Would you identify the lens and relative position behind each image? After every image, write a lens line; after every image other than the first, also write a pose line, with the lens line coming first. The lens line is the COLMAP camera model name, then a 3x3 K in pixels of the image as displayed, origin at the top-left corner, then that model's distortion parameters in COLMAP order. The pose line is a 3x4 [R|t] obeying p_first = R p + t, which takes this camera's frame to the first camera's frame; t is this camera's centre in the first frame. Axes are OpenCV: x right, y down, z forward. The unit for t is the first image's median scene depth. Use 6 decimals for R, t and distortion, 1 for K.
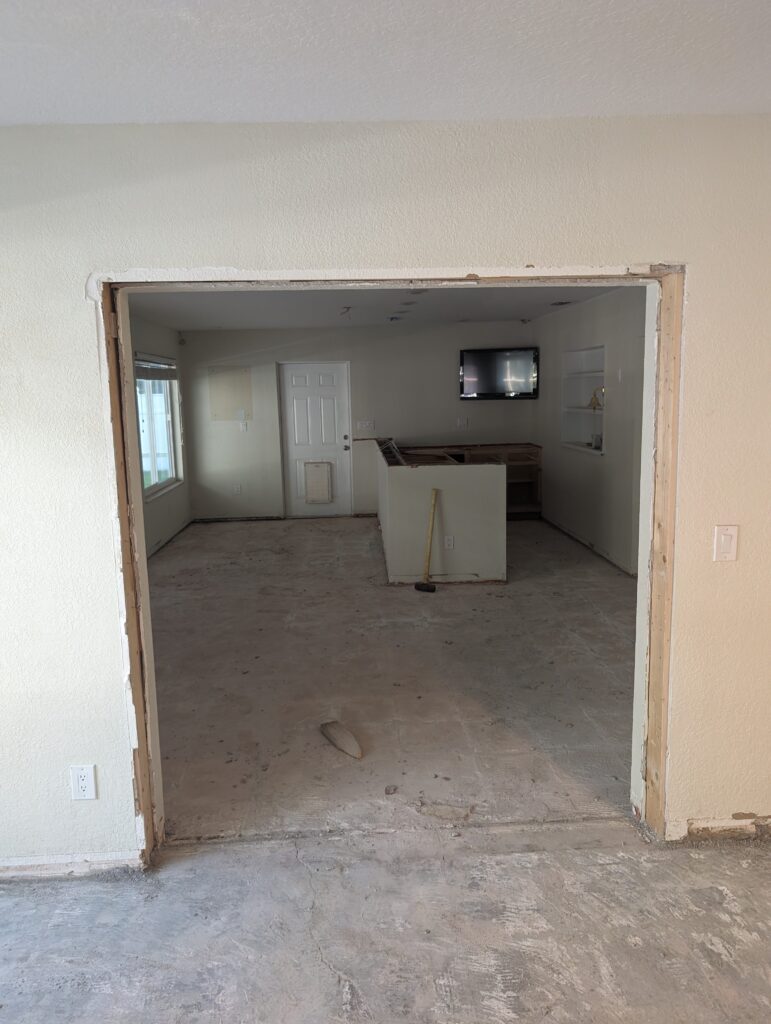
lens RADIAL K [[739.3, 0, 385.5], [0, 739.3, 512.0], [0, 0, 1]] dist [0.002870, 0.000588]
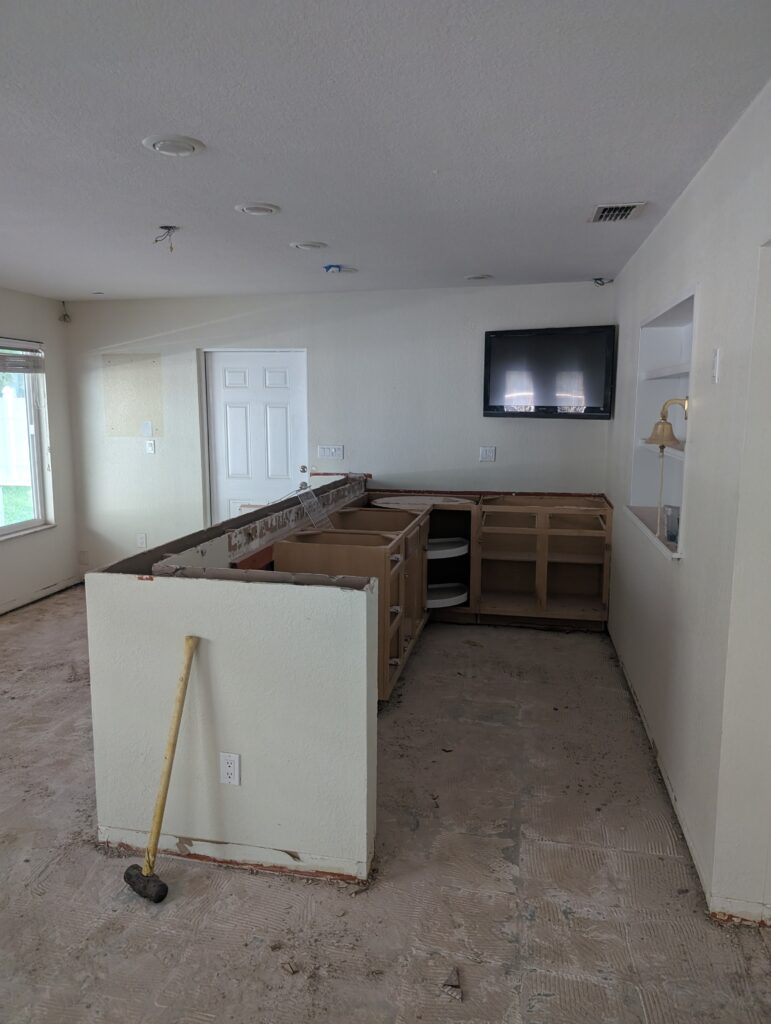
lens RADIAL K [[734.4, 0, 388.2], [0, 734.4, 535.3], [0, 0, 1]] dist [-0.000161, 0.000547]
pose [[0.974475, 0.064637, -0.214989, 0.168089], [-0.060524, 0.997837, 0.025668, -0.069304], [0.216183, -0.012001, 0.976279, 0.422148]]
